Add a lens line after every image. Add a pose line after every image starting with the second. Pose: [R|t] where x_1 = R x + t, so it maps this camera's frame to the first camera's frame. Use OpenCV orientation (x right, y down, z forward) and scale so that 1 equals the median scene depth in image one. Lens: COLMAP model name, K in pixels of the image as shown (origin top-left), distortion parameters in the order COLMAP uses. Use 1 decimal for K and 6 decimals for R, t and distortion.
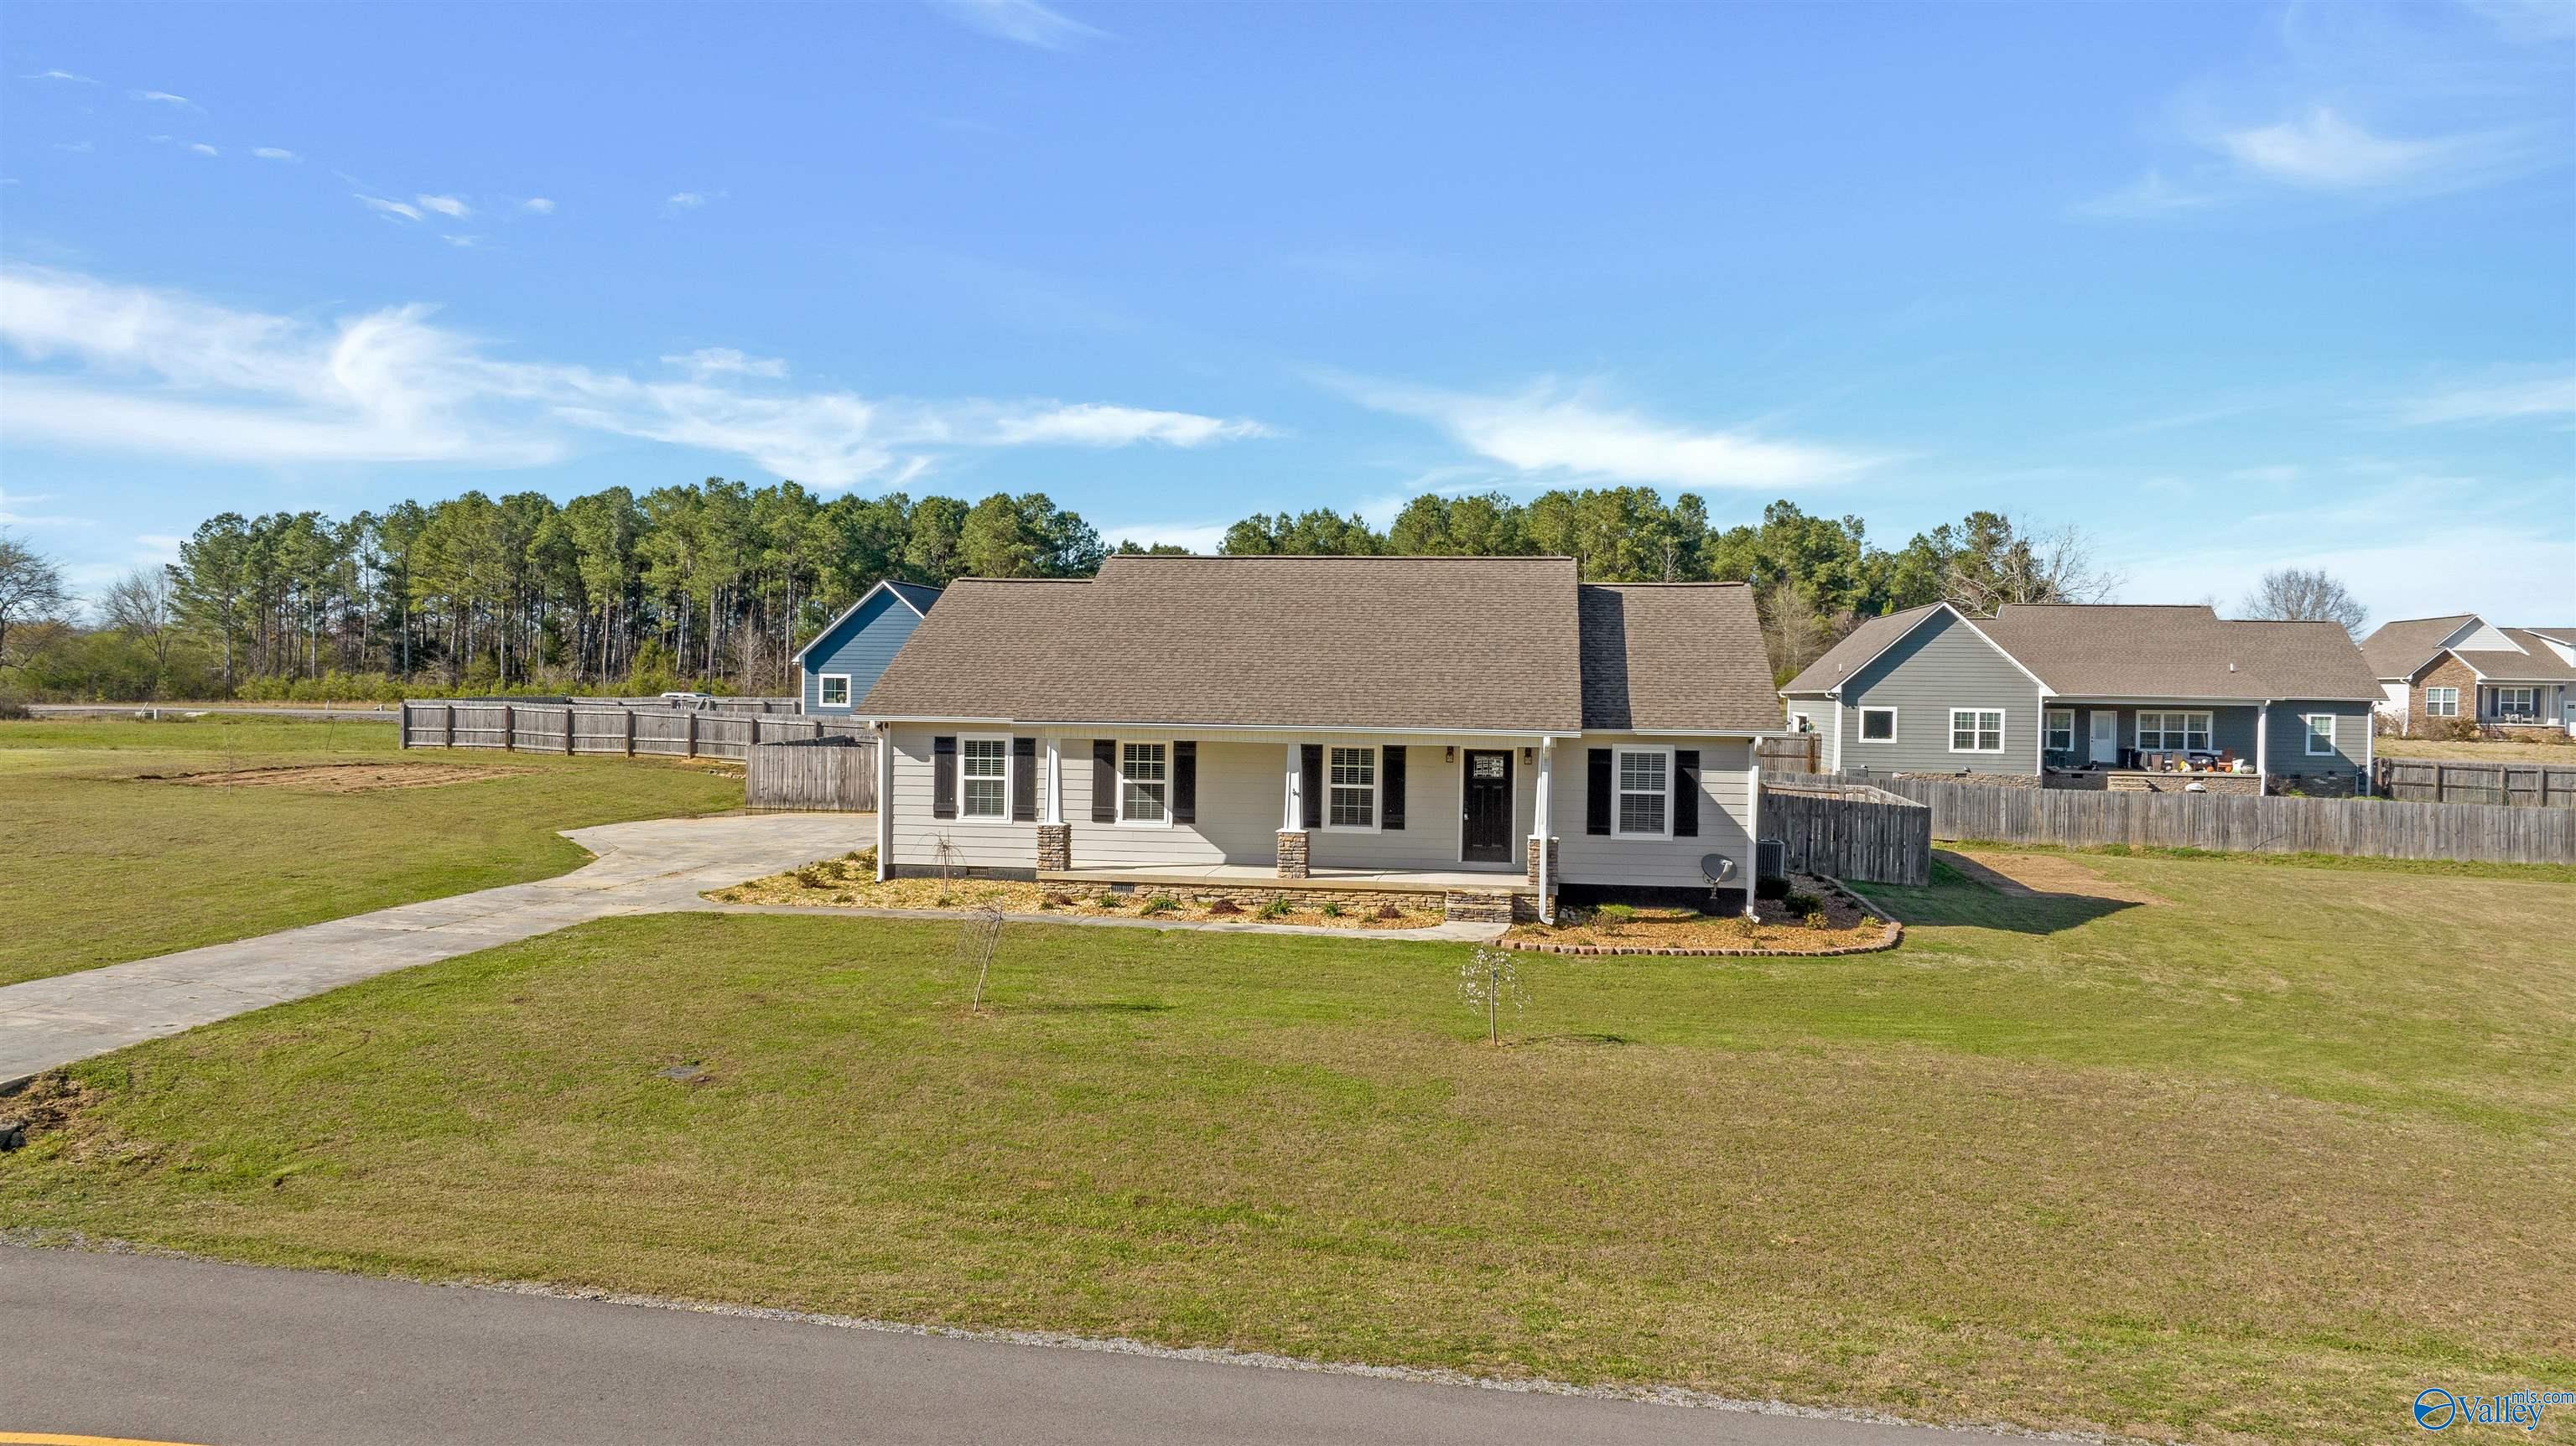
lens RADIAL K [[1818.0, 0, 1290.1], [0, 1818.0, 717.1], [0, 0, 1]] dist [-0.022446, 0.000624]
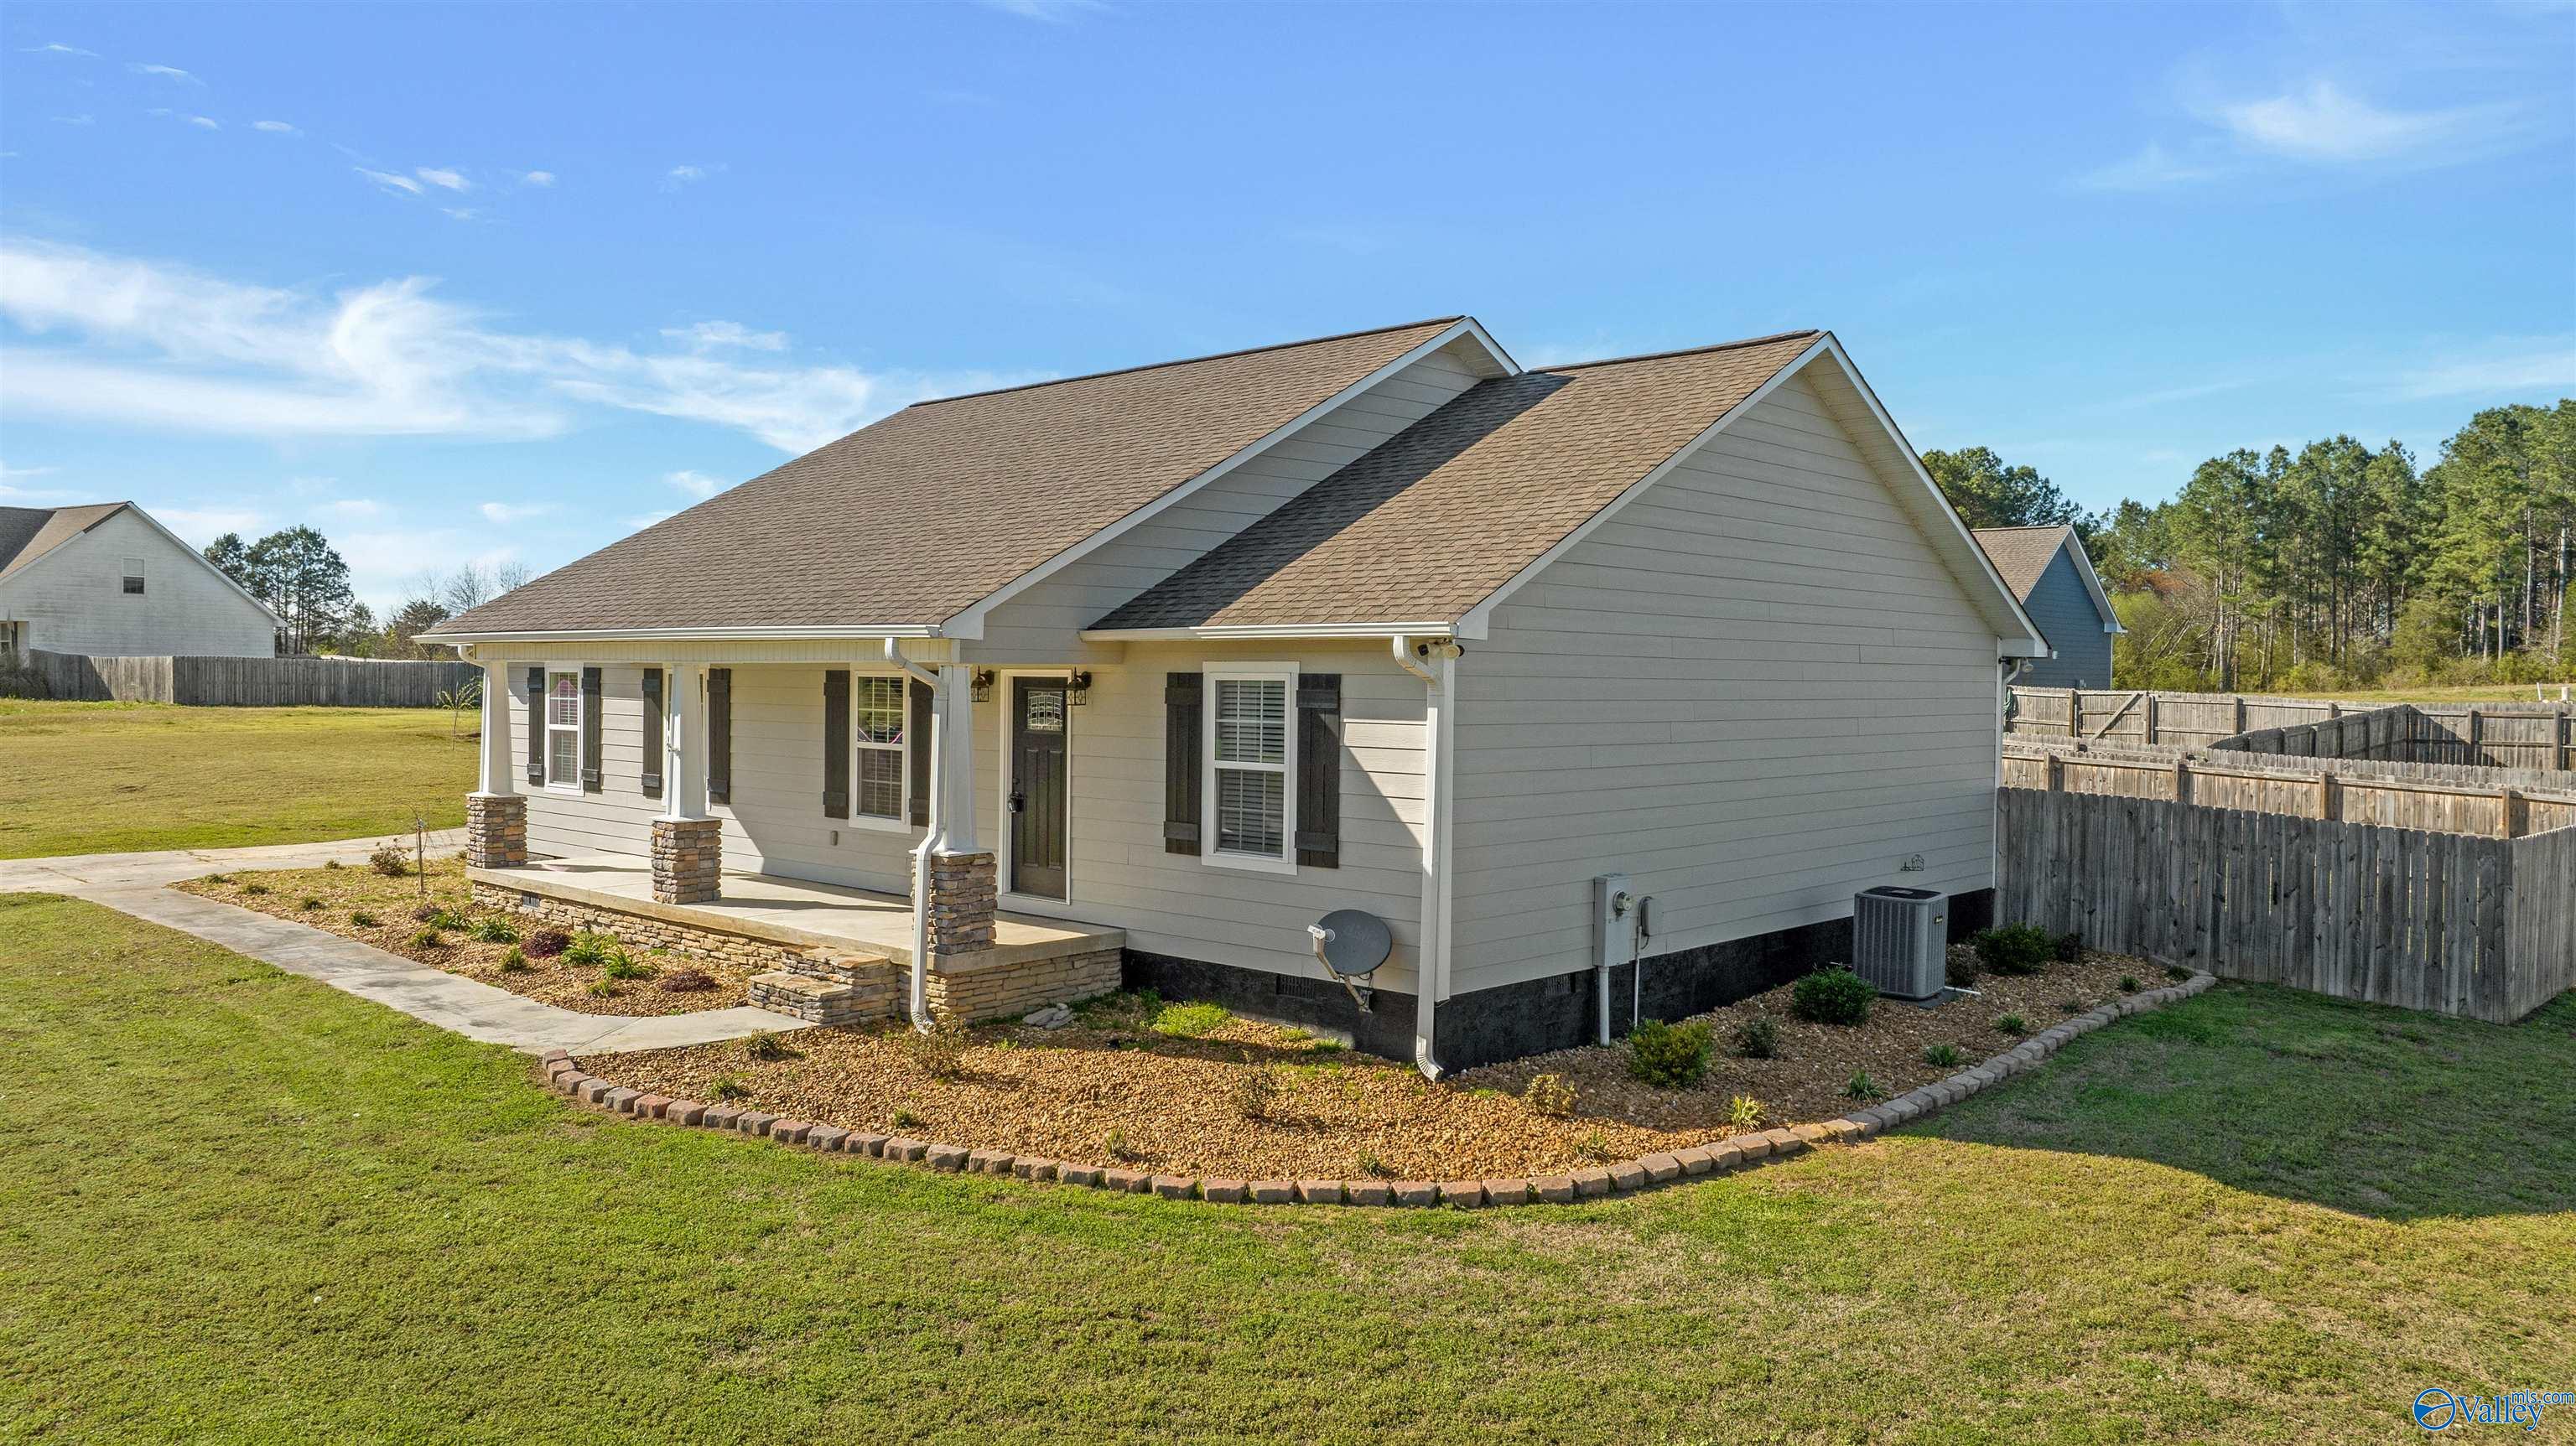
lens RADIAL K [[1820.0, 0, 1290.6], [0, 1820.0, 708.7], [0, 0, 1]] dist [-0.028595, 0.023582]
pose [[0.821993, 0.002837, -0.569490, 0.439750], [-0.005851, 0.999977, -0.003464, 0.026917], [0.569467, 0.006180, 0.821991, 0.593917]]
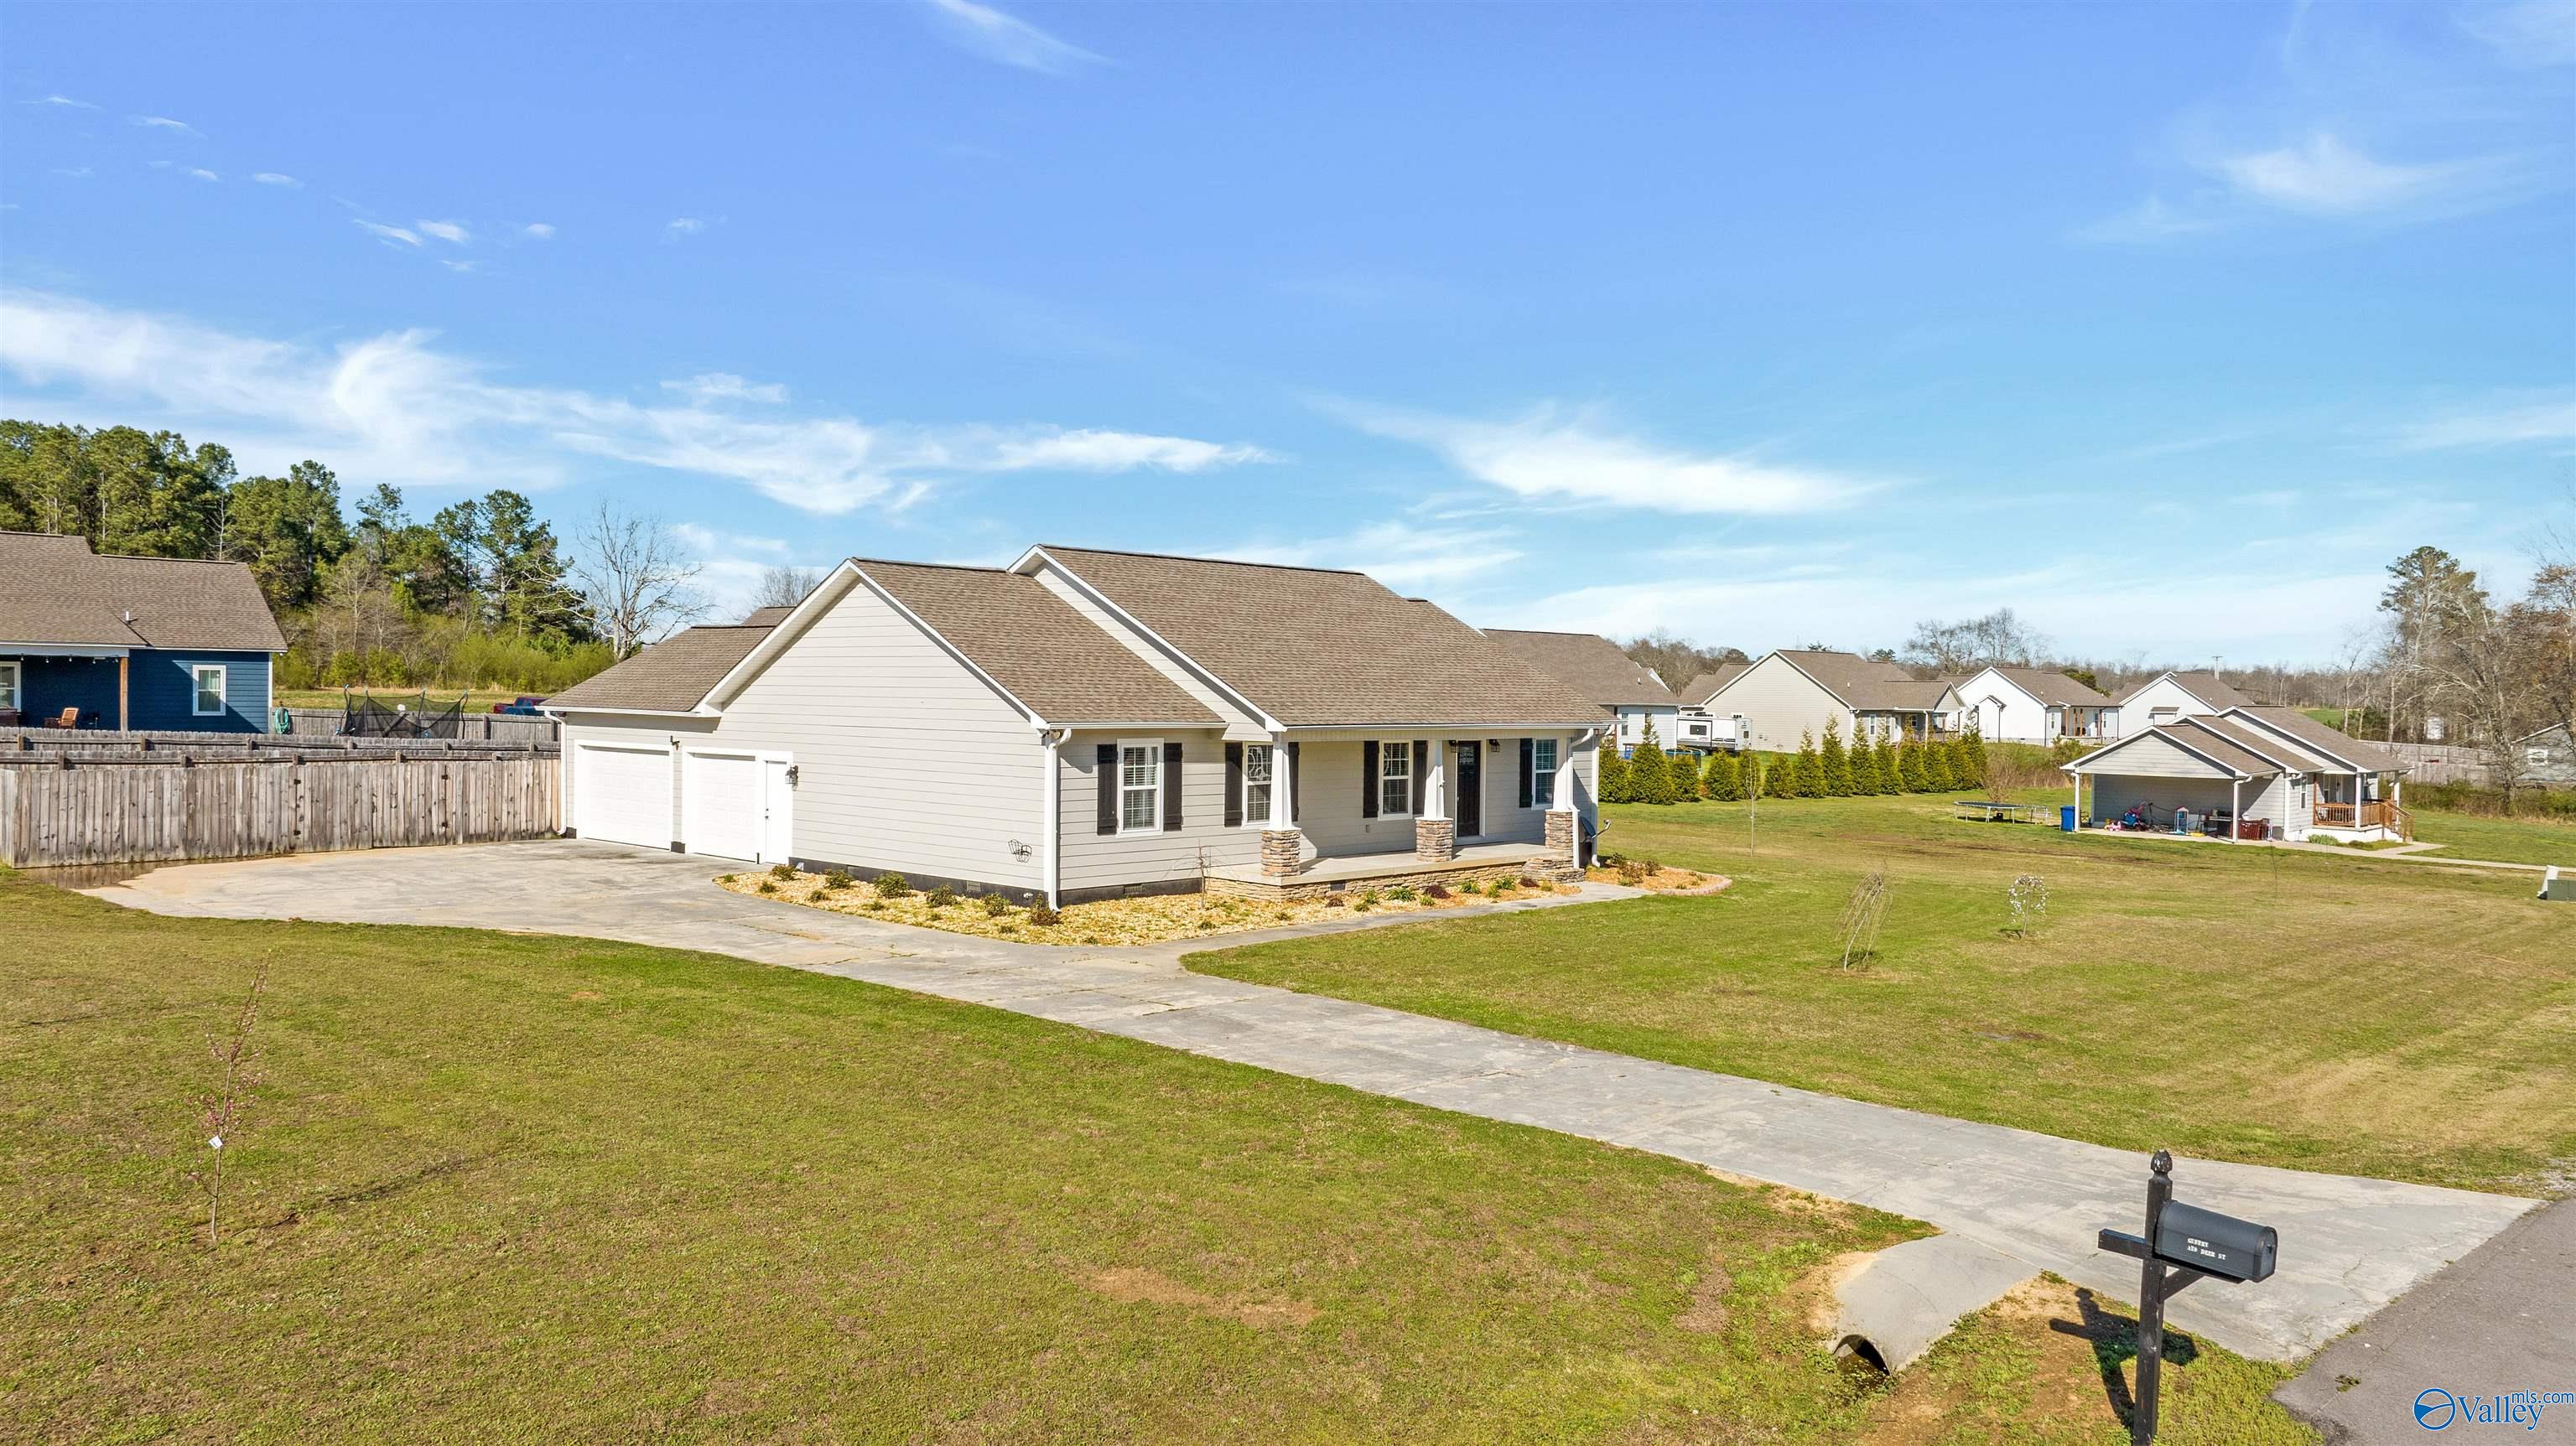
lens RADIAL K [[1818.0, 0, 1290.1], [0, 1818.0, 717.1], [0, 0, 1]] dist [-0.022446, 0.000624]
pose [[0.577407, -0.018580, 0.816245, -0.875970], [0.007759, 0.999821, 0.017271, -0.017777], [-0.816419, -0.003639, 0.577448, 0.400213]]
